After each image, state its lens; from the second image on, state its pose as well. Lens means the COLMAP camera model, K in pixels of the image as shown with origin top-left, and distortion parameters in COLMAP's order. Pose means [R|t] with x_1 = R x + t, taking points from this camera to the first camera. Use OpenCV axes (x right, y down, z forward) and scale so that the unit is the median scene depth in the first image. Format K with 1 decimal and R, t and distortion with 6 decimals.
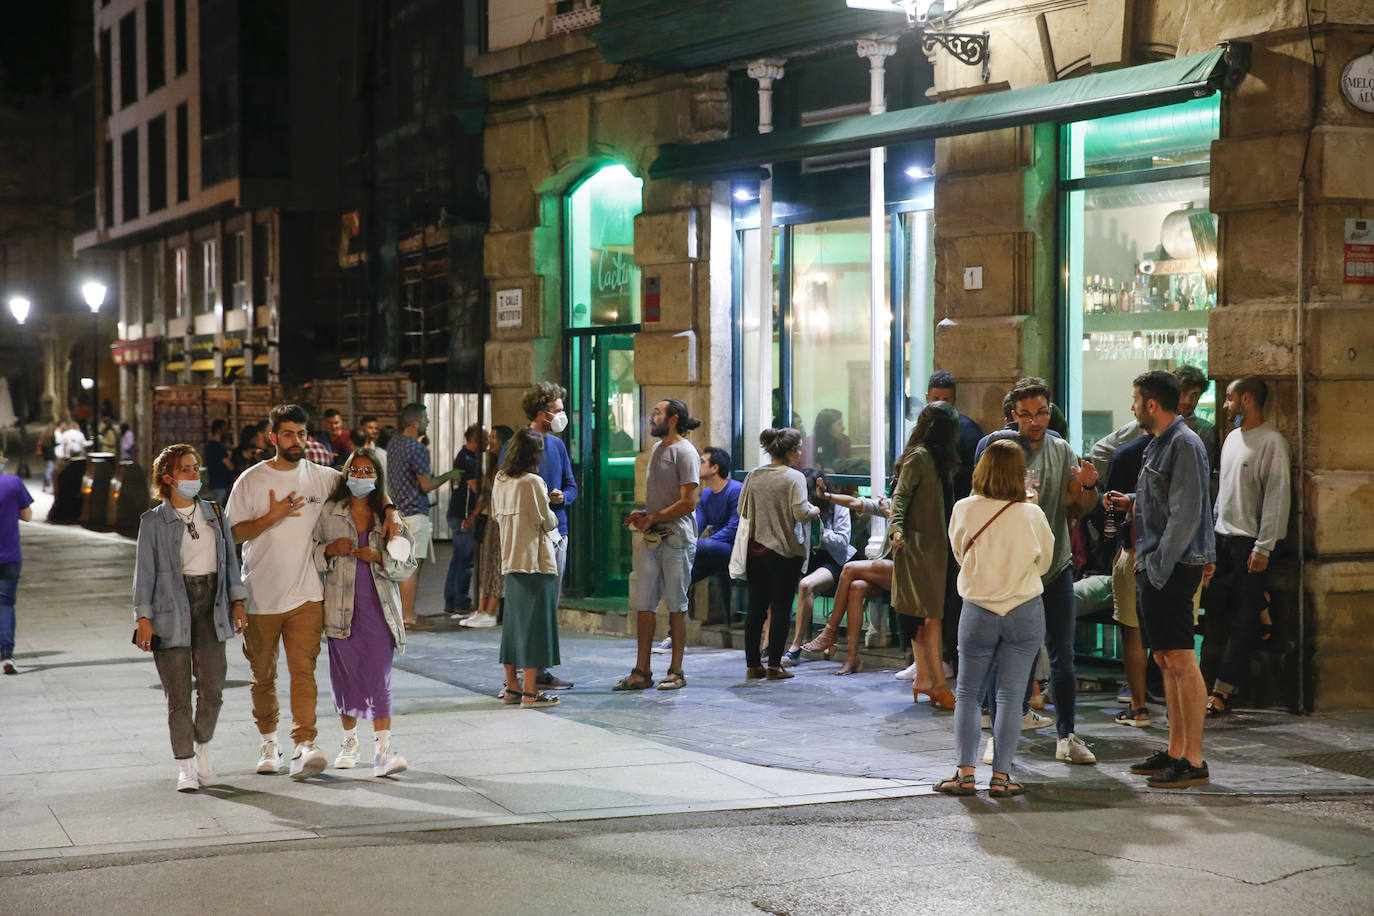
lens RADIAL K [[3134.5, 0, 687.0], [0, 3134.5, 458.0], [0, 0, 1]] dist [0.326365, 0.309467]
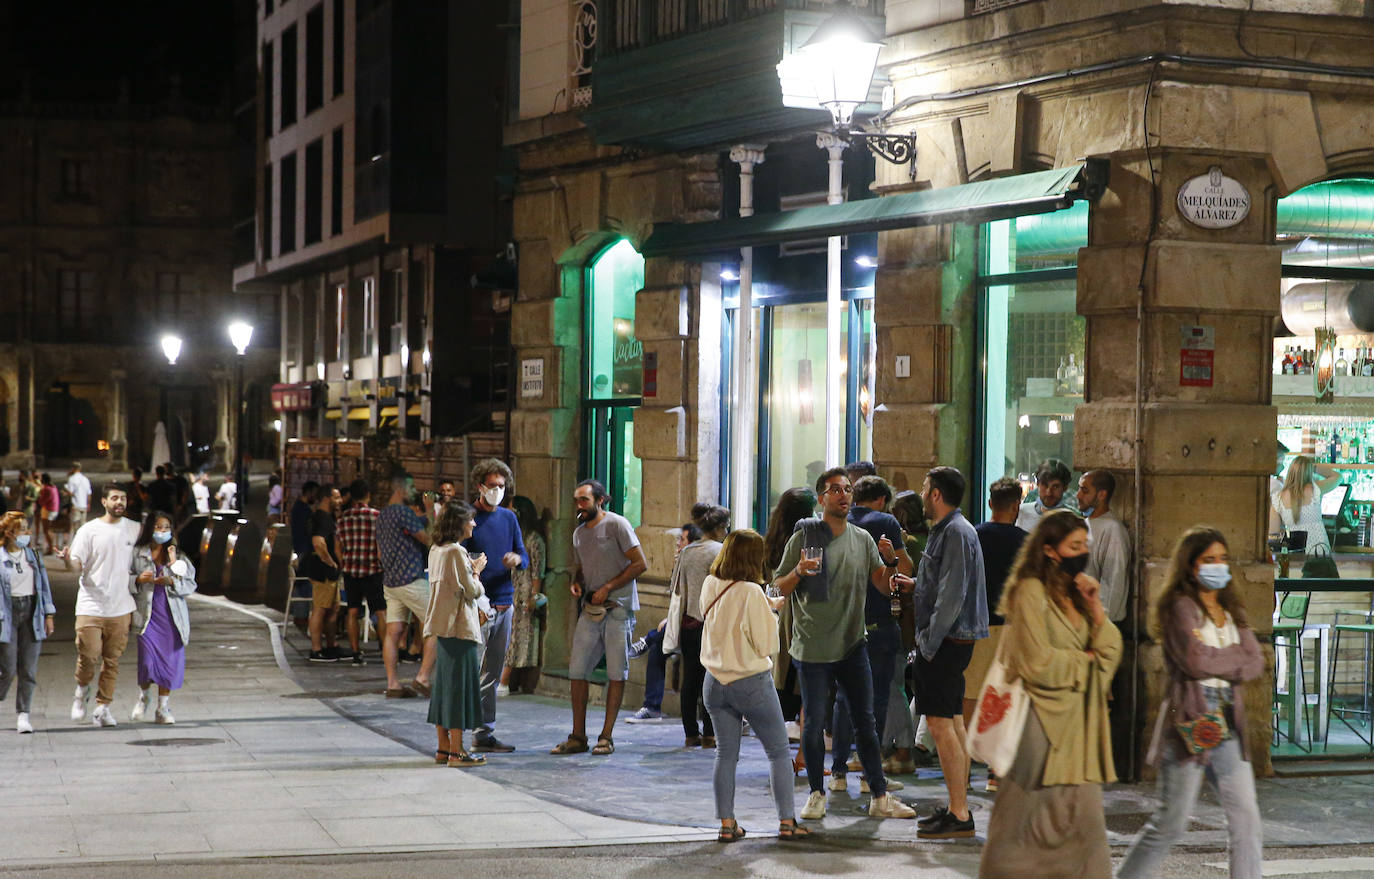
lens RADIAL K [[3519.6, 0, 687.3], [0, 3519.6, 516.3], [0, 0, 1]] dist [0.326640, -0.096330]
pose [[0.997915, 0.019499, -0.061519, 0.078435], [-0.019635, 0.999806, -0.001614, -0.003624], [0.061476, 0.002818, 0.998105, -0.144024]]
